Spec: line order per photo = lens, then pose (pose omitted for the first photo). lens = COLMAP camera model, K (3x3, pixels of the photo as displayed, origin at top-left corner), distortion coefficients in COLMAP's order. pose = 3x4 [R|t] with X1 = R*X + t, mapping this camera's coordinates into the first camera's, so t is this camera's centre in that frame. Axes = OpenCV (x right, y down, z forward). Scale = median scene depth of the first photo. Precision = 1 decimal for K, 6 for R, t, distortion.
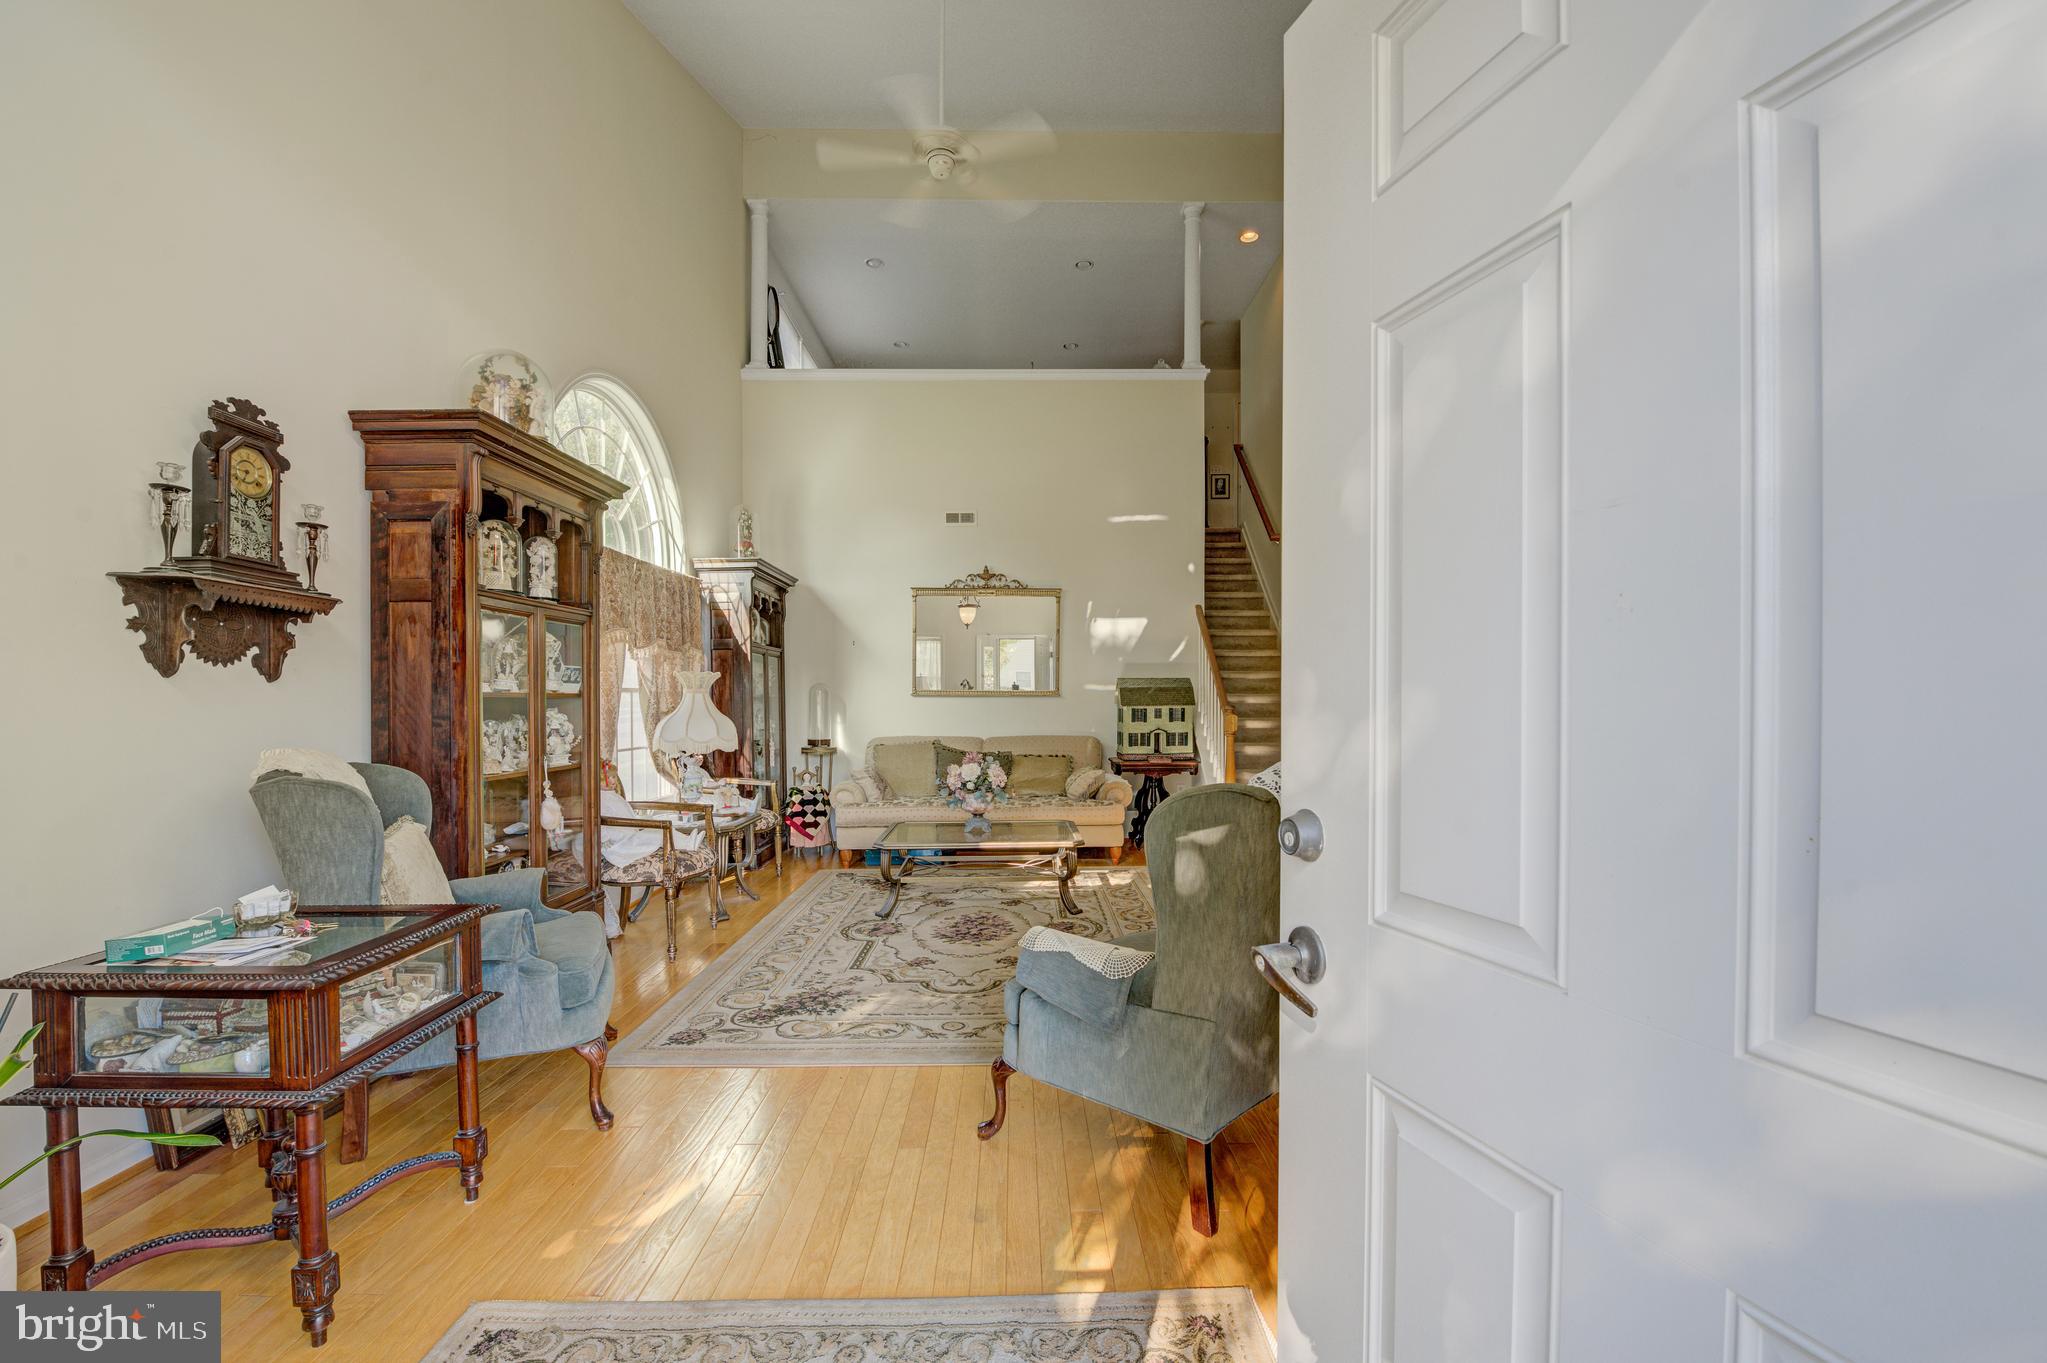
lens RADIAL K [[847.0, 0, 1052.8], [0, 847.0, 699.0], [0, 0, 1]] dist [-0.017875, -0.000771]
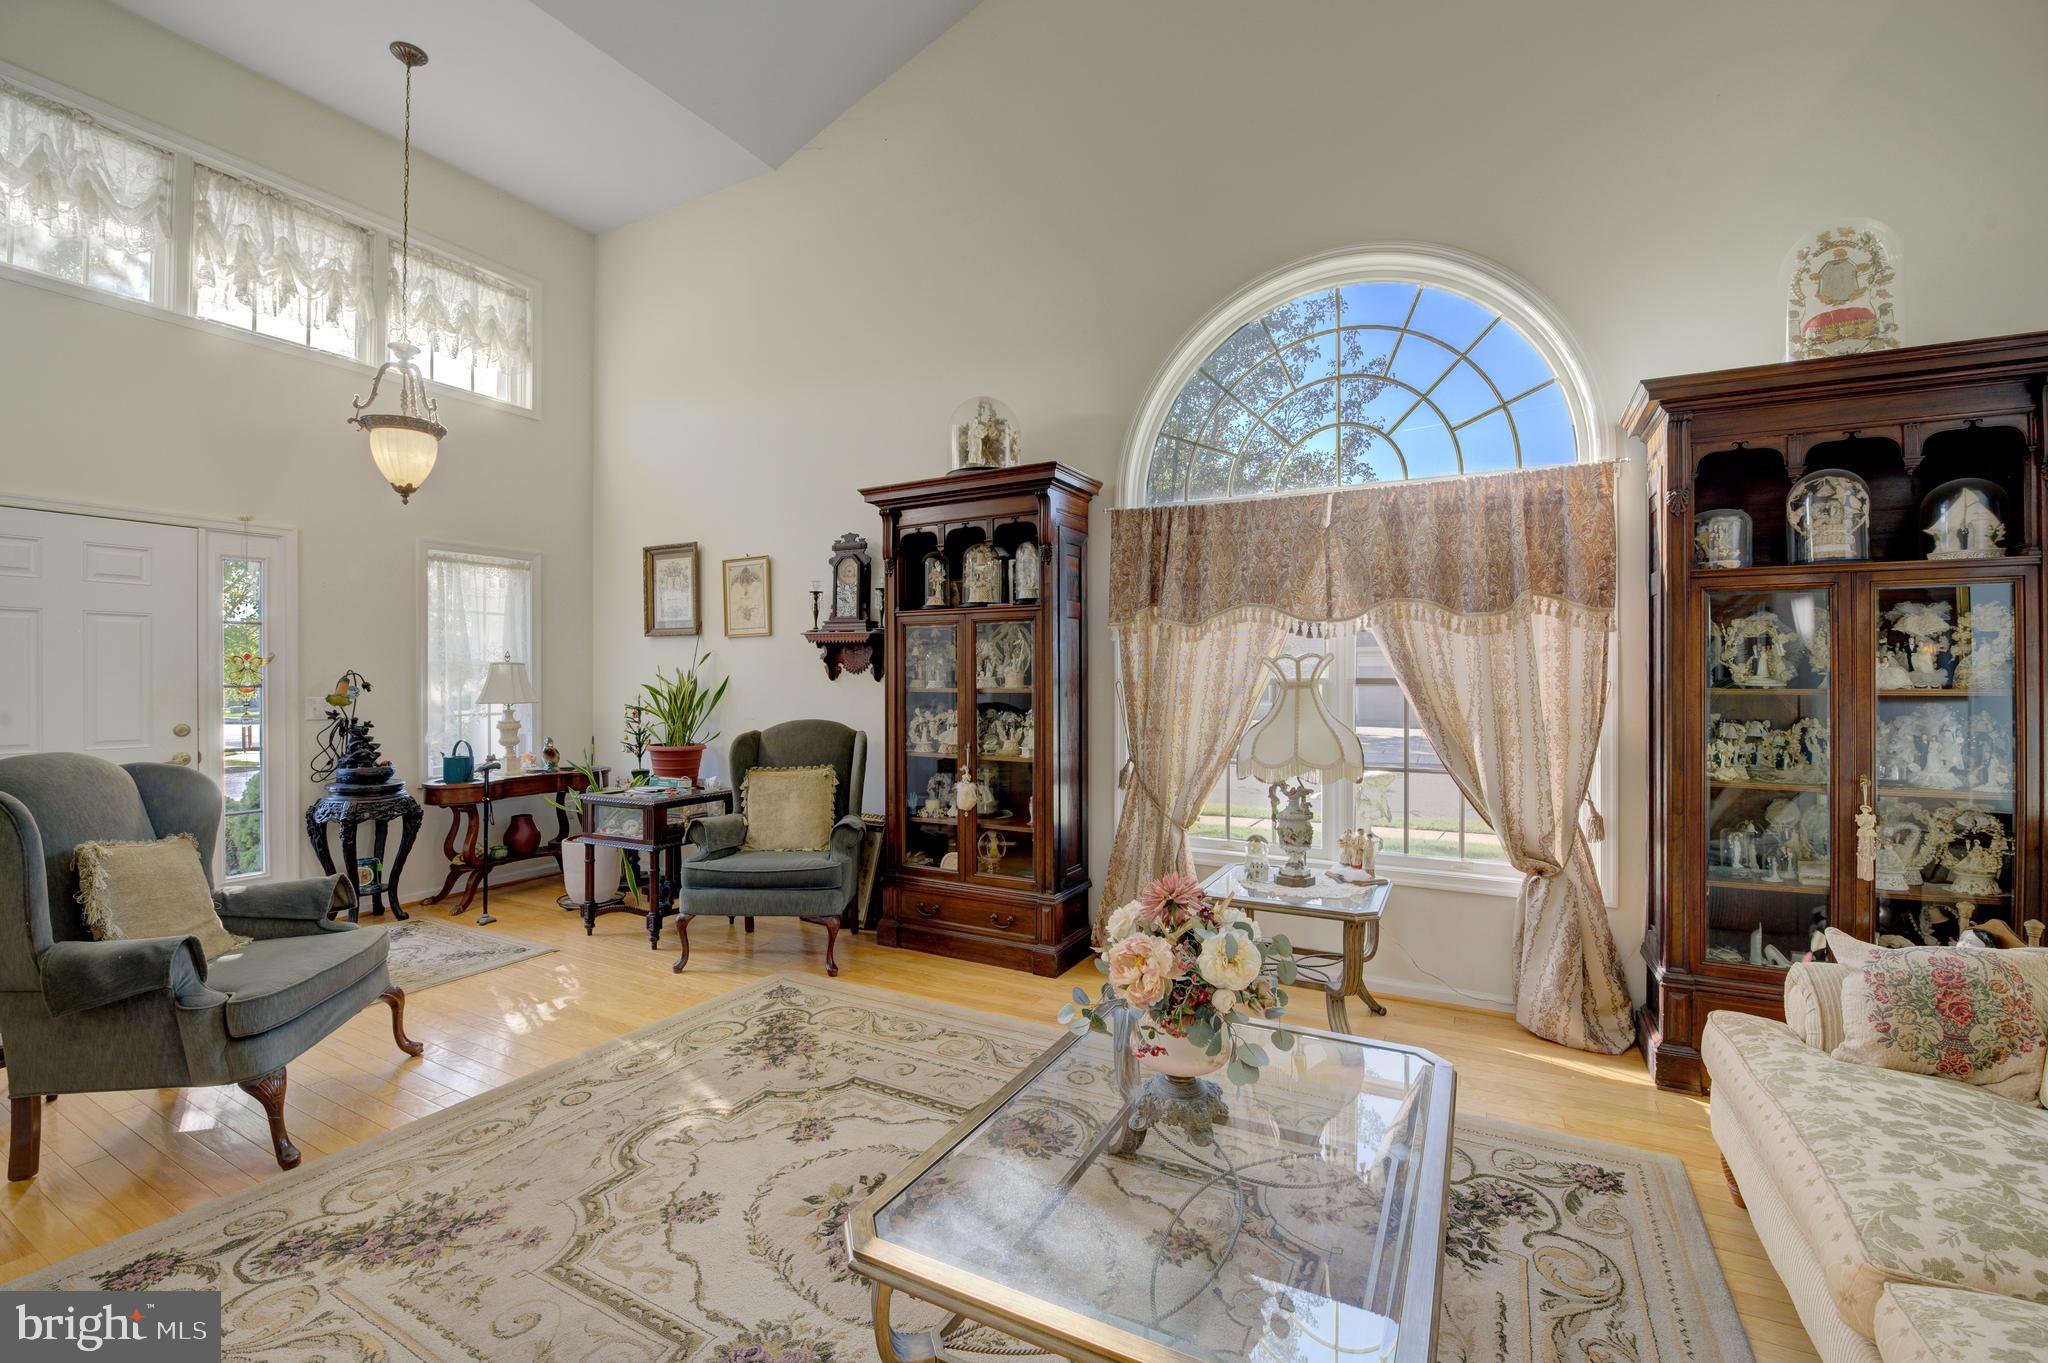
lens RADIAL K [[838.4, 0, 1043.3], [0, 838.4, 676.6], [0, 0, 1]] dist [-0.018049, -0.000113]
pose [[-0.496490, 0.004872, -0.868028, 0.232247], [0.003190, 0.999988, 0.003788, -0.020317], [0.868036, -0.000888, -0.496500, 1.160379]]
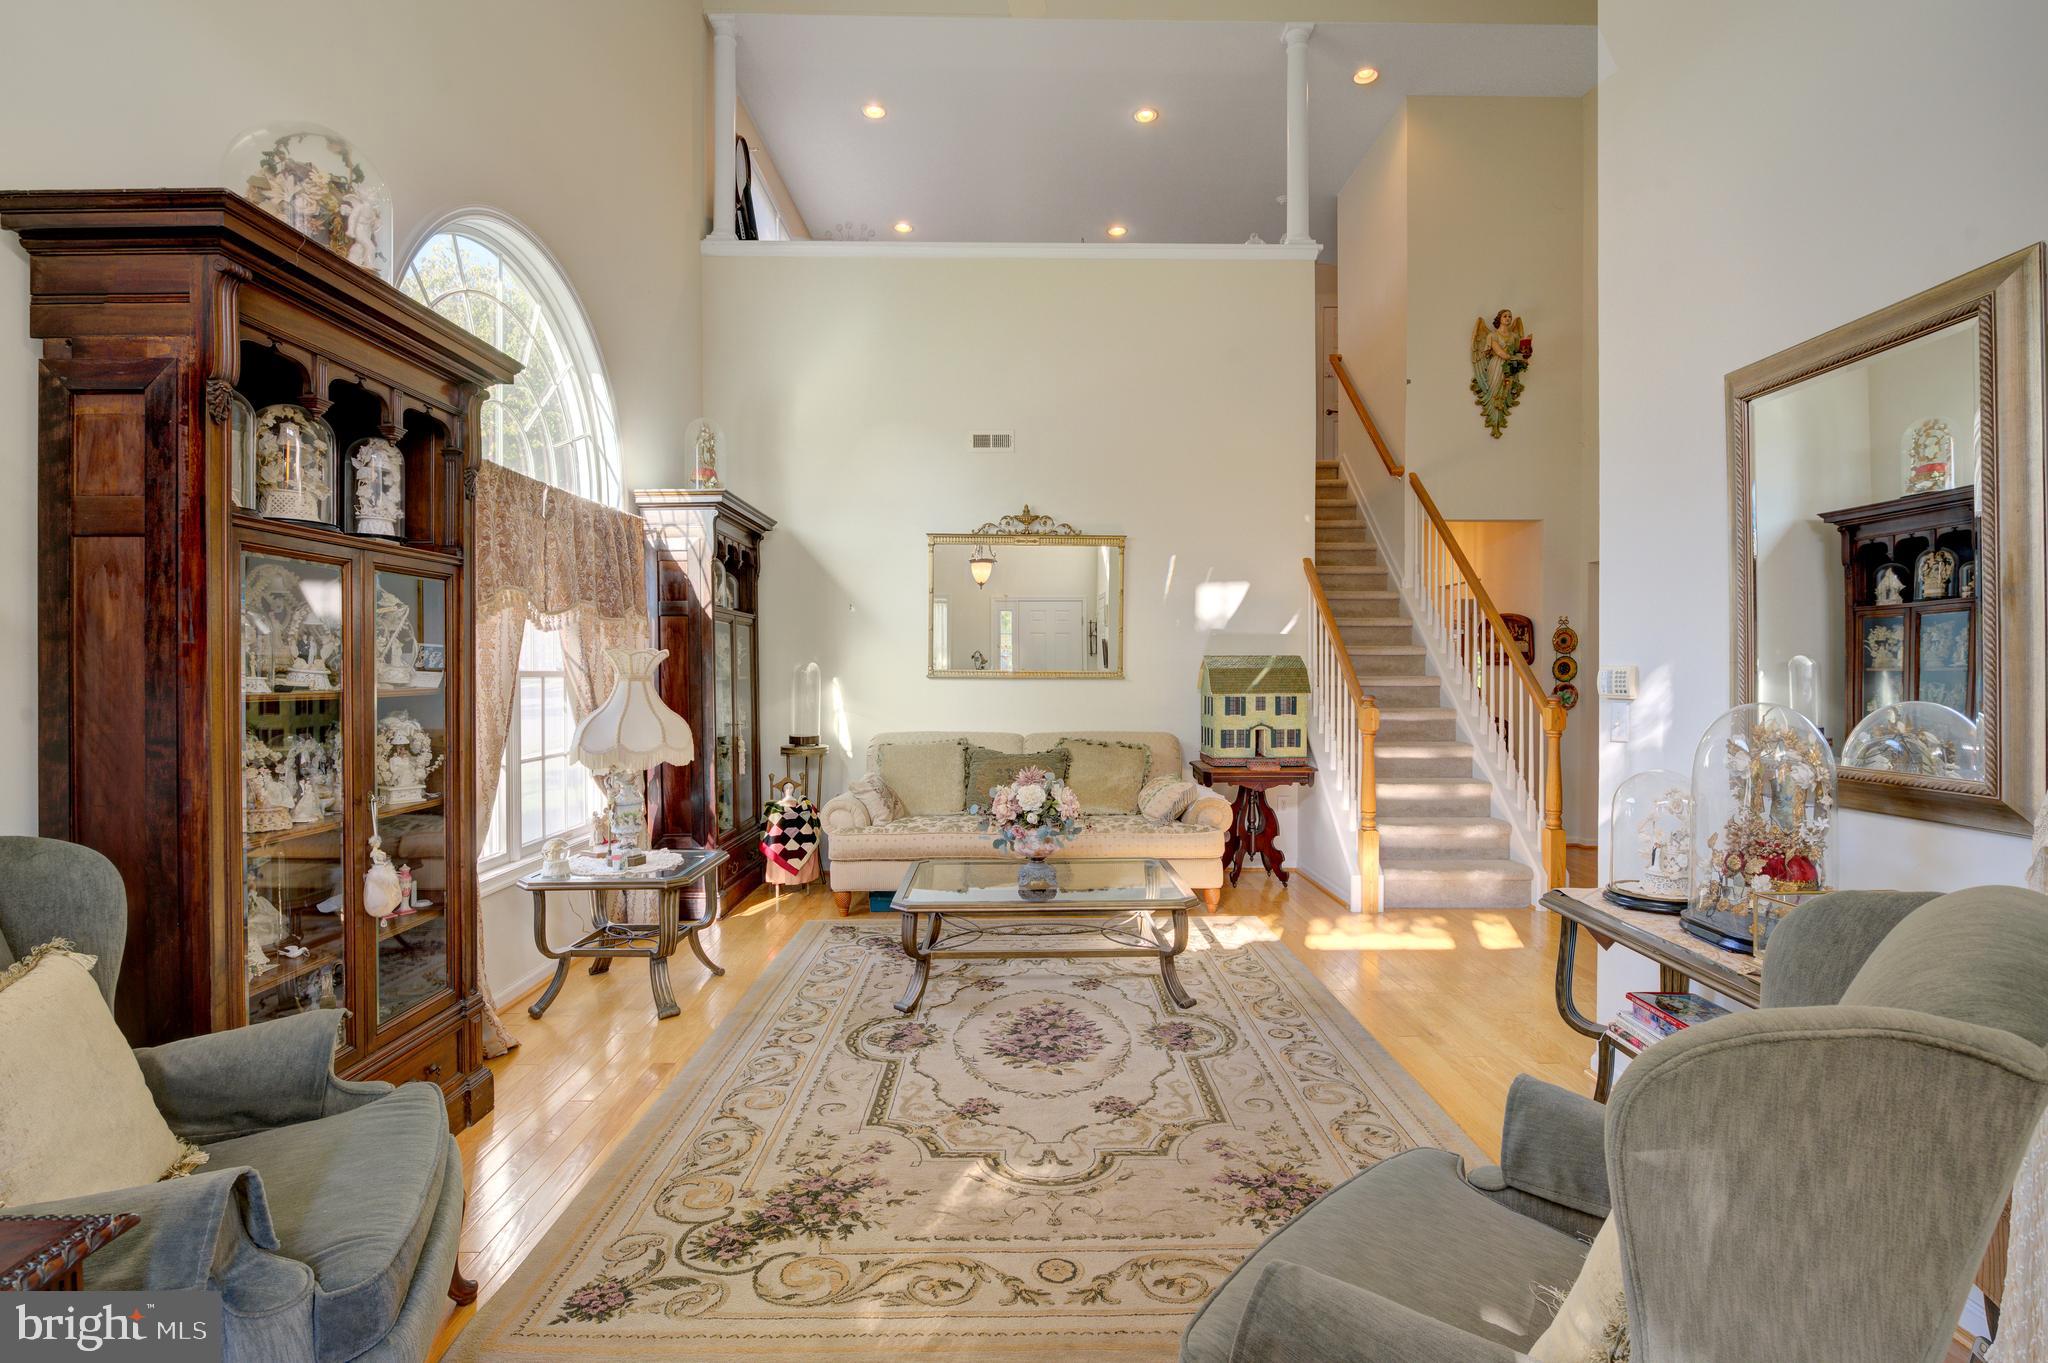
lens RADIAL K [[963.8, 0, 1046.3], [0, 963.8, 673.0], [0, 0, 1]] dist [-0.003482, -0.001359]
pose [[0.999932, 0.004368, -0.010812, -0.077197], [-0.004323, 0.999982, 0.004214, -0.017673], [0.010830, -0.004167, 0.999933, 0.217790]]
